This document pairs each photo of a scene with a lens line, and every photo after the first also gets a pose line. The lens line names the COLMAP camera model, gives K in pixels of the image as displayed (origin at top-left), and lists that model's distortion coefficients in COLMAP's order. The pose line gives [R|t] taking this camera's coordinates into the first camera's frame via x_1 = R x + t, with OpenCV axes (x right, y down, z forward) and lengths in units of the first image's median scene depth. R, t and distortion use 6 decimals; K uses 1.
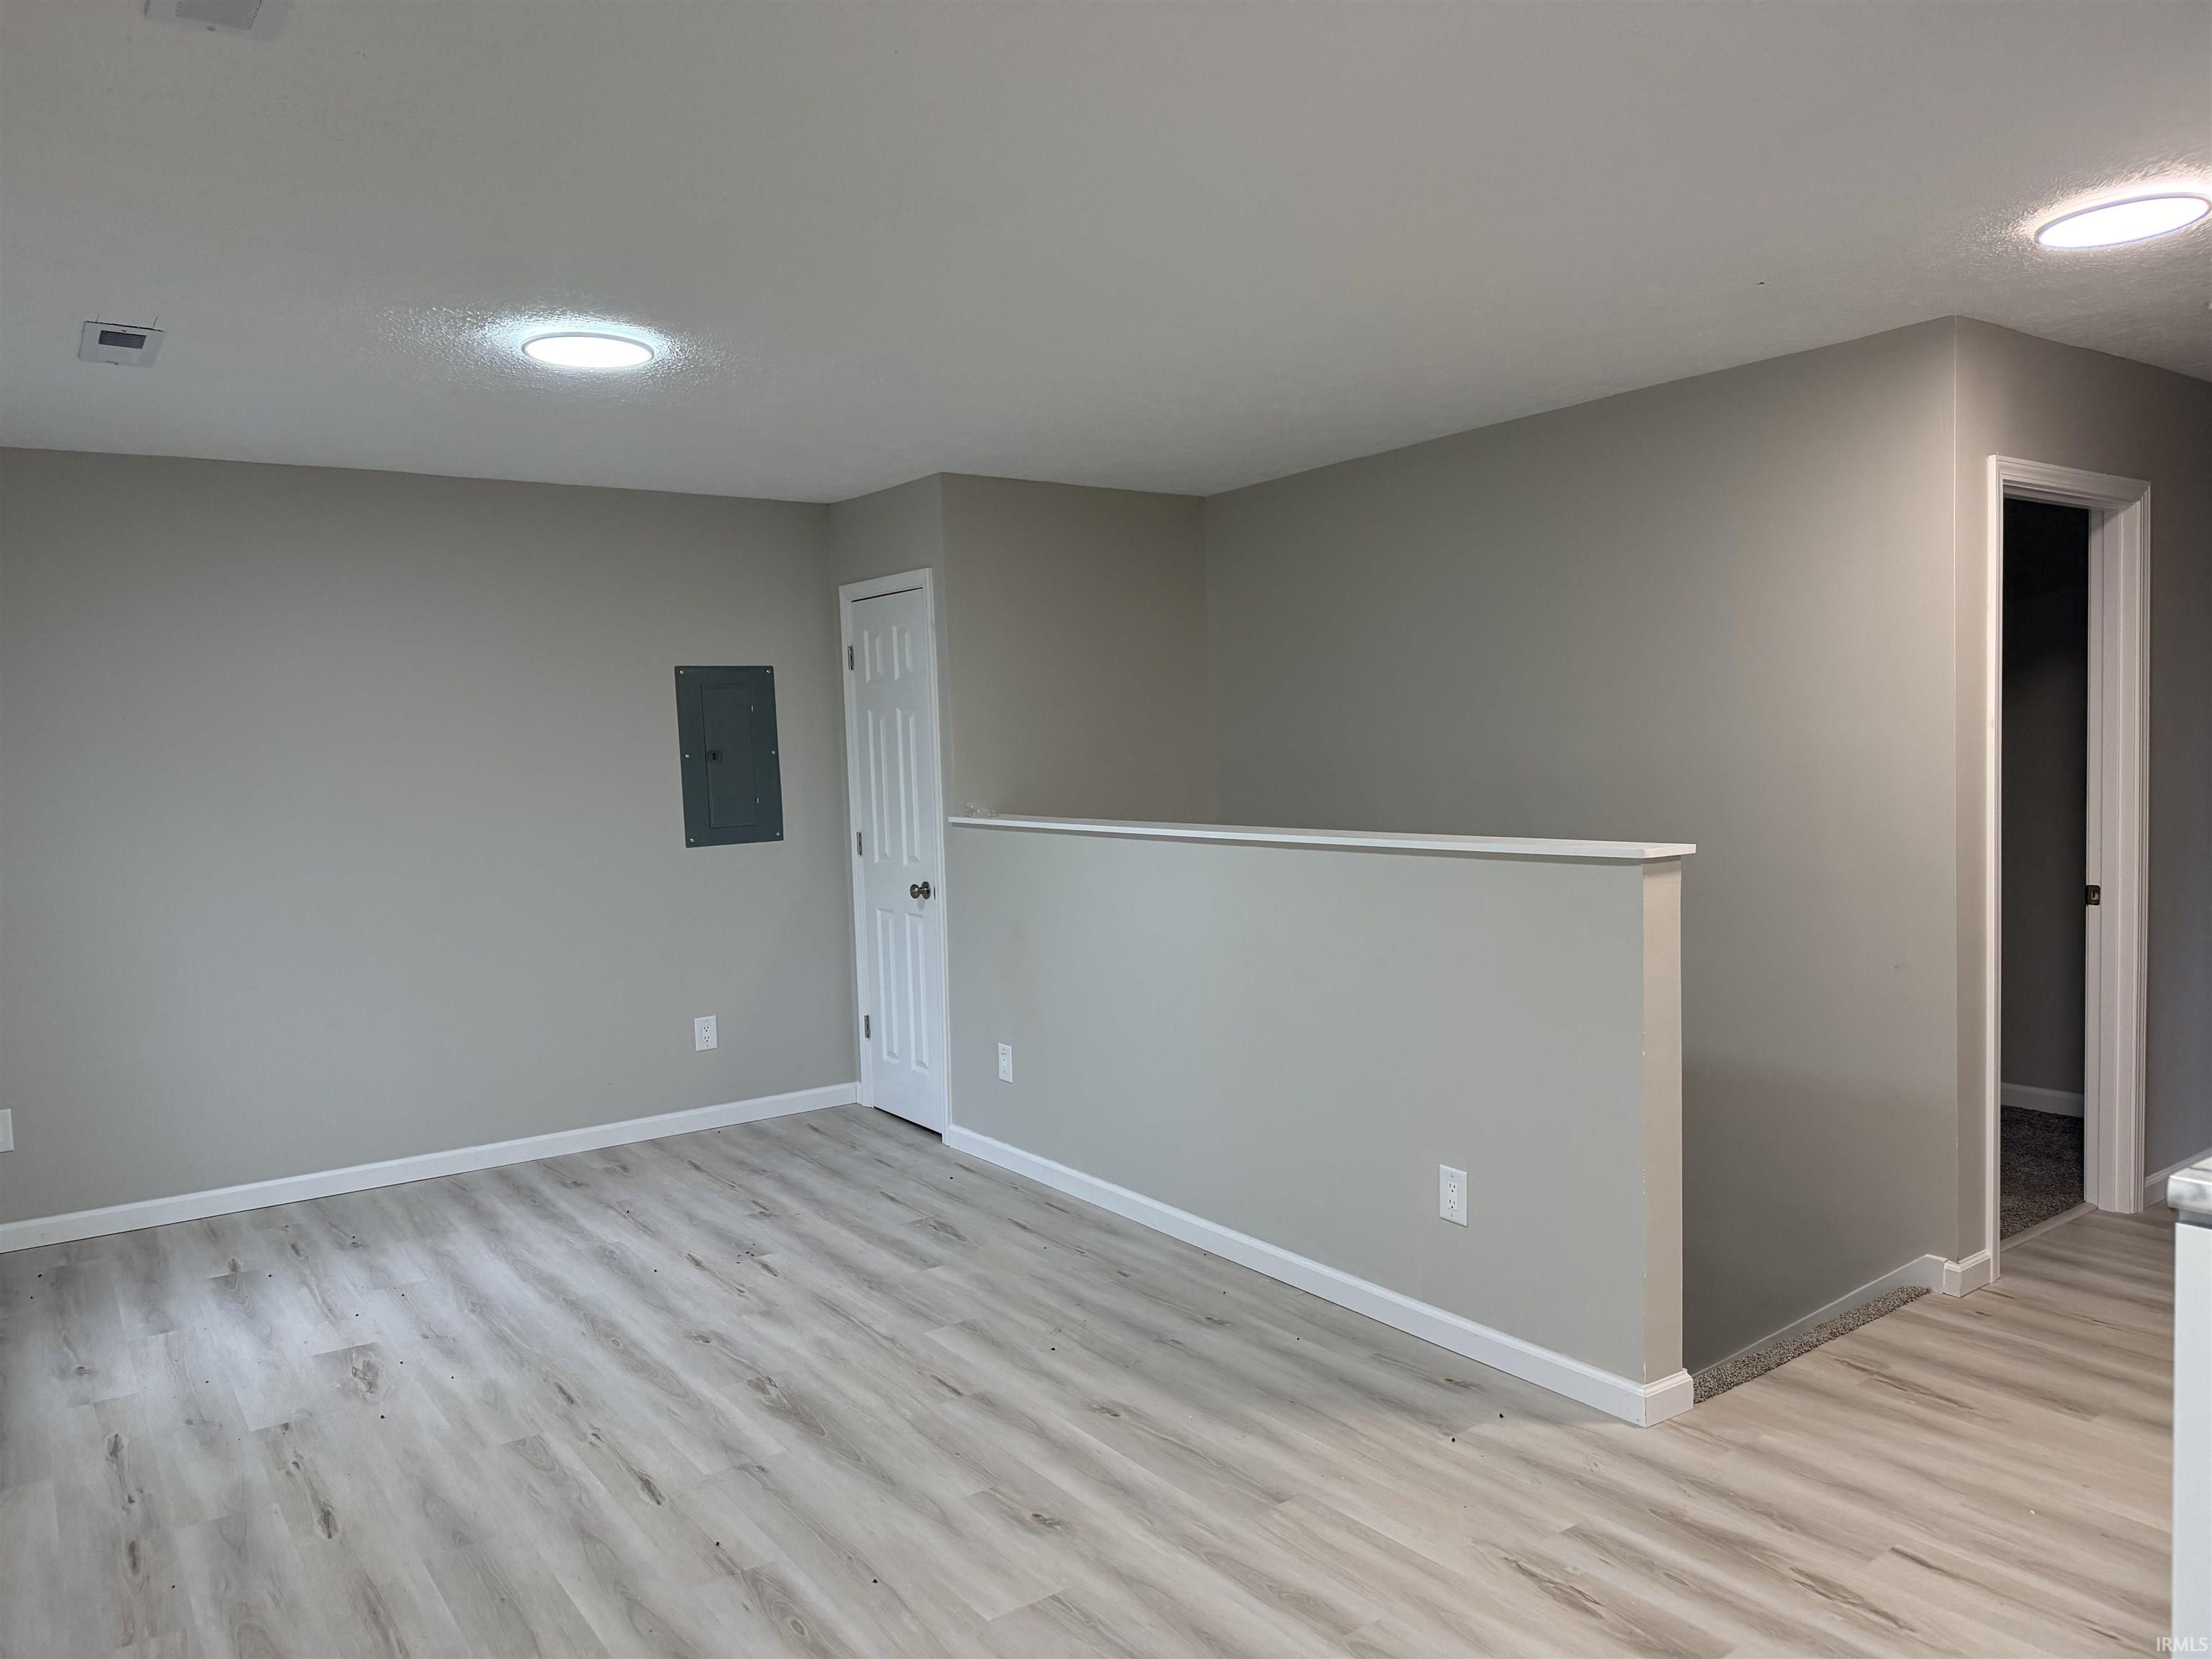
lens RADIAL K [[1556.5, 0, 1103.2], [0, 1556.5, 829.8], [0, 0, 1]] dist [0.047907, -0.026845]
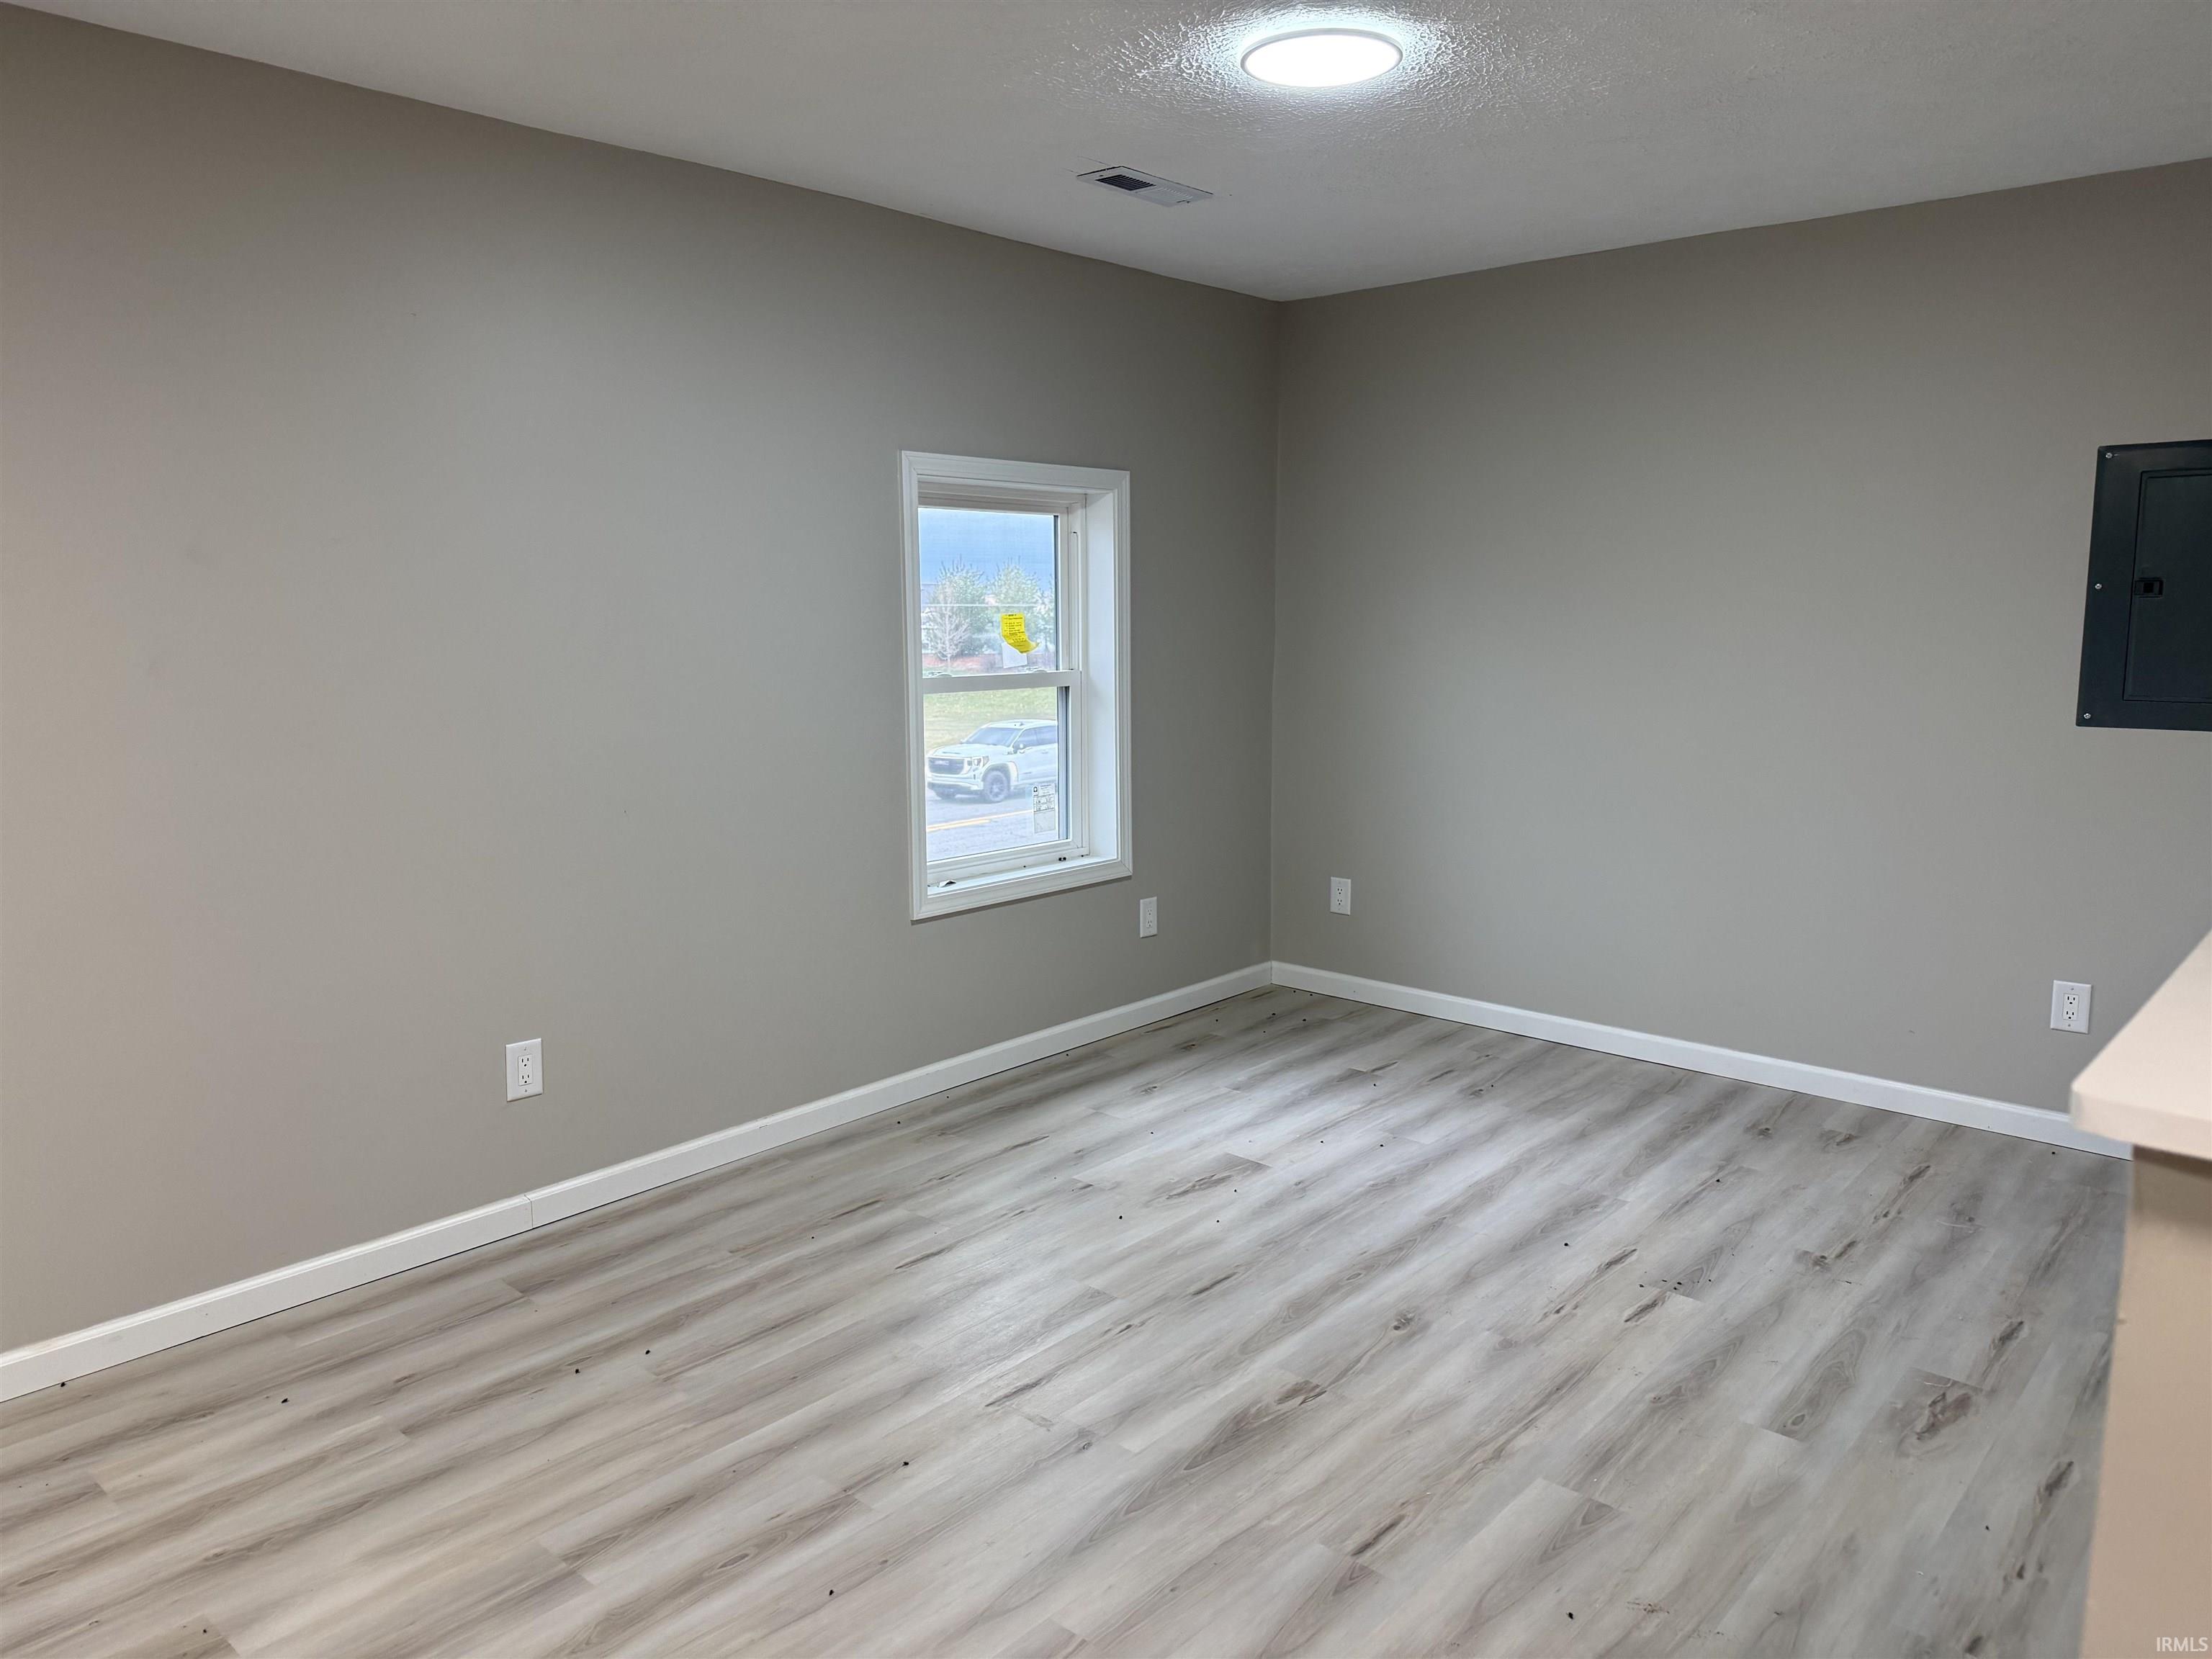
lens RADIAL K [[1556.5, 0, 1102.2], [0, 1556.5, 827.6], [0, 0, 1]] dist [0.047907, -0.026845]
pose [[0.226946, 0.173715, -0.958289, 0.384811], [-0.064956, 0.984473, 0.163078, -0.037837], [0.971739, 0.025236, 0.234706, 0.594601]]
